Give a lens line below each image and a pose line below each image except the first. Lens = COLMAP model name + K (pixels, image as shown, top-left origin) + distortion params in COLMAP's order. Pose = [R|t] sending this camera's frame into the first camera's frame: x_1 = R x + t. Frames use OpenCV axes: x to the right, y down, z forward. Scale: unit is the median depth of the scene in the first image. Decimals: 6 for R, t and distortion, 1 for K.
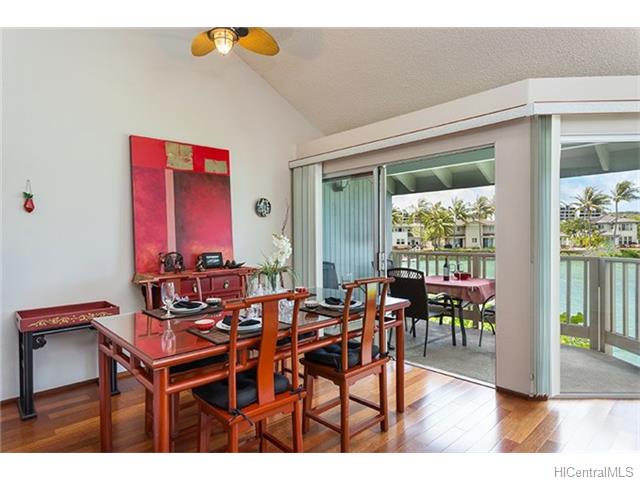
lens RADIAL K [[380.0, 0, 320.0], [0, 380.0, 240.0], [0, 0, 1]] dist [0.004138, 0.000435]
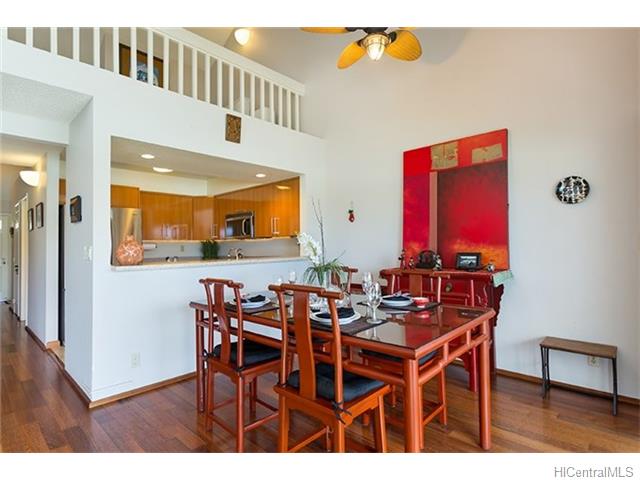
lens RADIAL K [[338.1, 0, 320.0], [0, 338.1, 240.0], [0, 0, 1]] dist [0.001318, 0.000867]
pose [[0.061221, -0.011777, -0.998055, 0.494584], [-0.006359, 0.999905, -0.012189, 0.015875], [0.998104, 0.007093, 0.061141, 0.604406]]
